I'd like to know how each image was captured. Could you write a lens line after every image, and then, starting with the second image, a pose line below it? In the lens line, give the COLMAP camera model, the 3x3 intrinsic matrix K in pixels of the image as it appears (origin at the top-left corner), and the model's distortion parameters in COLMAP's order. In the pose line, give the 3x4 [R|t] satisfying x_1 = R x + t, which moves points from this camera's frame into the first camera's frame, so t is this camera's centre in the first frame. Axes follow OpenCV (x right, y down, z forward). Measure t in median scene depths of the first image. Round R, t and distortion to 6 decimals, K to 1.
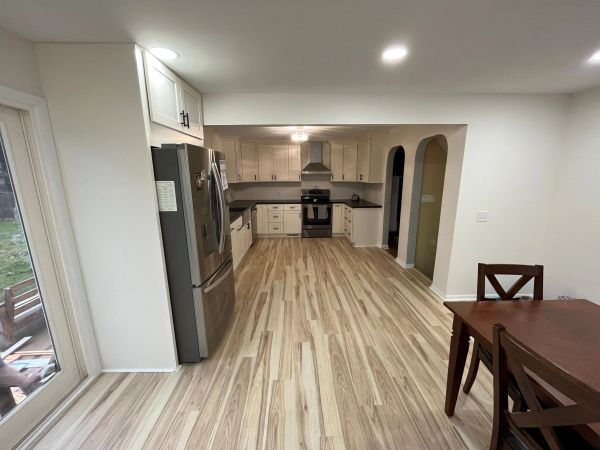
lens RADIAL K [[243.1, 0, 301.8], [0, 243.1, 224.2], [0, 0, 1]] dist [-0.003290, 0.000399]
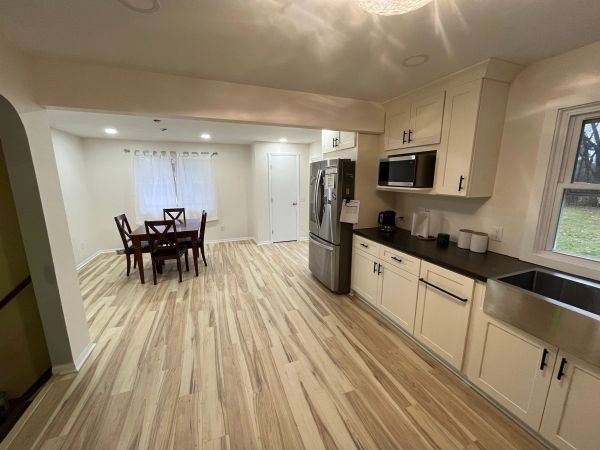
lens RADIAL K [[243.1, 0, 299.1], [0, 243.1, 223.6], [0, 0, 1]] dist [-0.003290, 0.000399]
pose [[-0.946152, 0.069365, -0.316205, 0.163852], [-0.055063, 0.928057, 0.368345, -0.292833], [0.319007, 0.365921, -0.874263, 1.438800]]
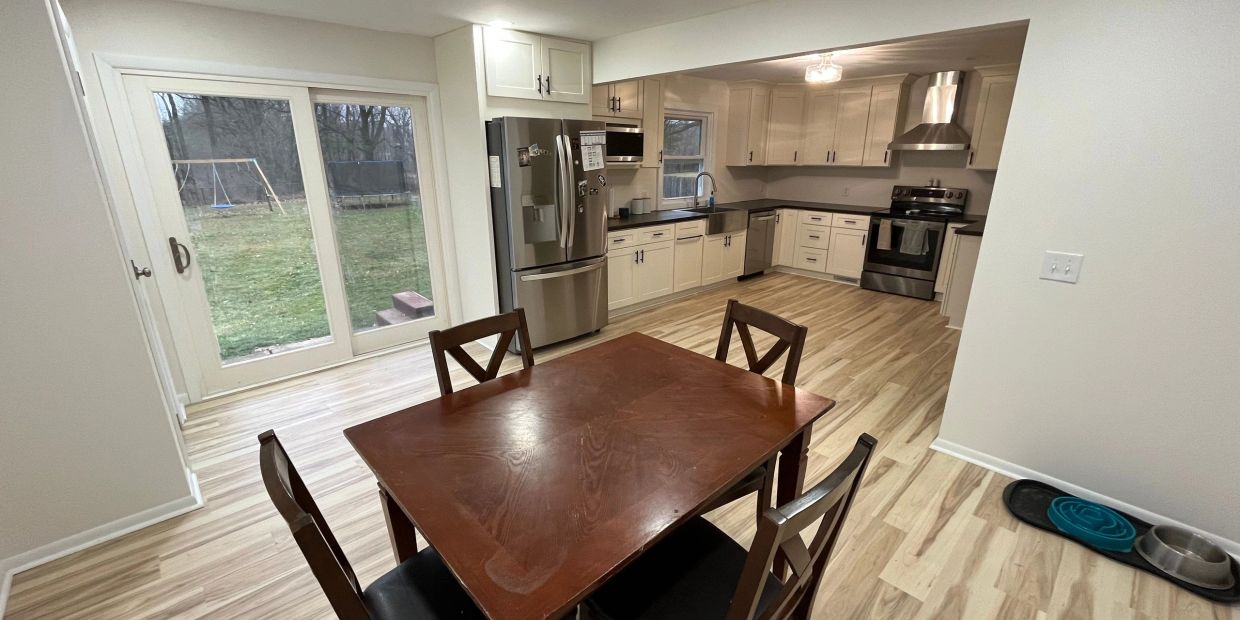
lens RADIAL K [[504.9, 0, 619.7], [0, 504.9, 309.6], [0, 0, 1]] dist [0.000005, -0.000035]
pose [[0.667432, 0.227626, -0.709029, 0.668399], [-0.153408, 0.973742, 0.168201, 0.004836], [0.728698, -0.003492, 0.684826, -0.027827]]
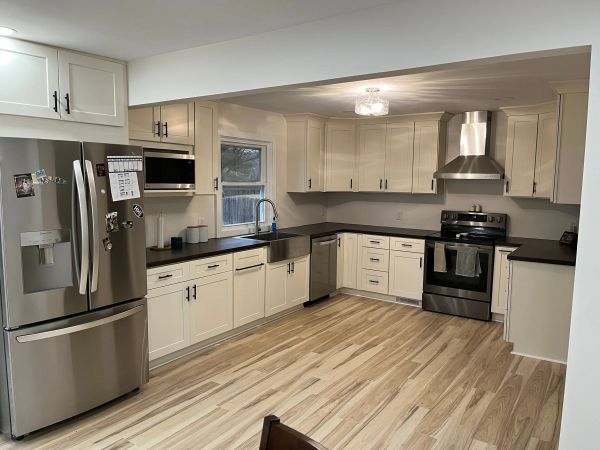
lens RADIAL K [[456.1, 0, 297.9], [0, 456.1, 226.9], [0, 0, 1]] dist [0.040741, -0.021150]
pose [[0.804598, 0.079511, -0.588473, 0.543433], [-0.133815, 0.989783, -0.049228, -0.048329], [0.578546, 0.118355, 0.807017, 0.187100]]
